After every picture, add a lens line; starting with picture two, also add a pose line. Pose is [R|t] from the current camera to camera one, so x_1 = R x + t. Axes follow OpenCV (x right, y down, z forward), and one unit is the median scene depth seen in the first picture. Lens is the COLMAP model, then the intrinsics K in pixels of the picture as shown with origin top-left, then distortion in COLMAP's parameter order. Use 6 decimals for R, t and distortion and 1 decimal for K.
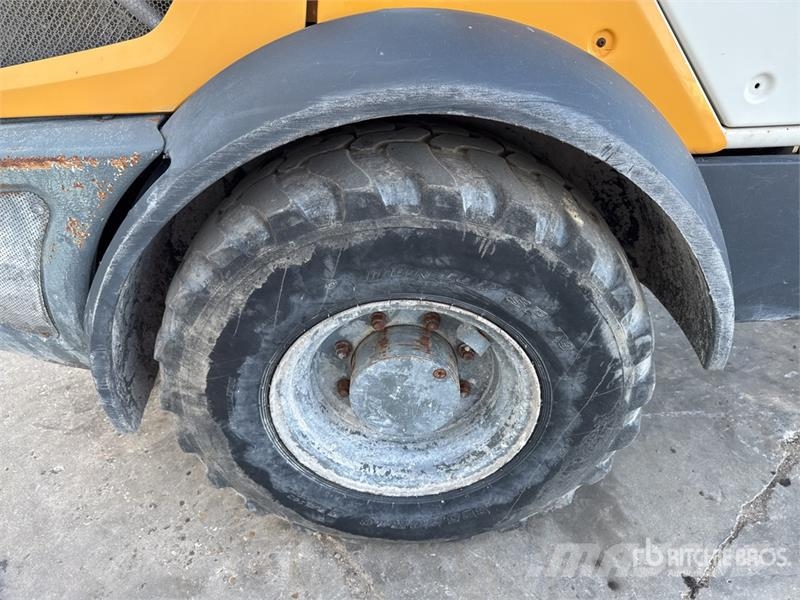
lens RADIAL K [[558.4, 0, 405.9], [0, 558.4, 297.2], [0, 0, 1]] dist [0.082386, -0.101732]
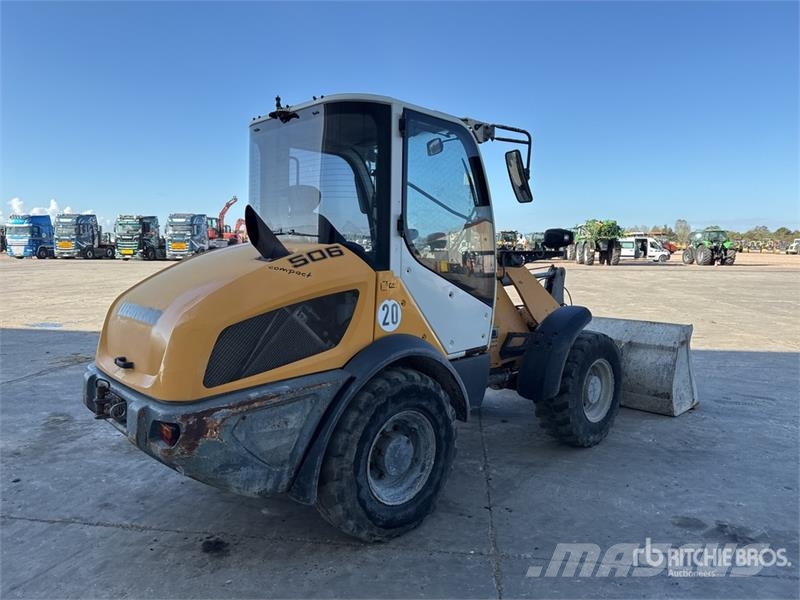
lens RADIAL K [[558.4, 0, 405.9], [0, 558.4, 297.2], [0, 0, 1]] dist [0.082386, -0.101732]
pose [[0.733861, -0.047666, 0.677625, -2.125880], [0.381452, 0.854328, -0.353013, 0.582852], [-0.562087, 0.517544, 0.645140, -1.447704]]
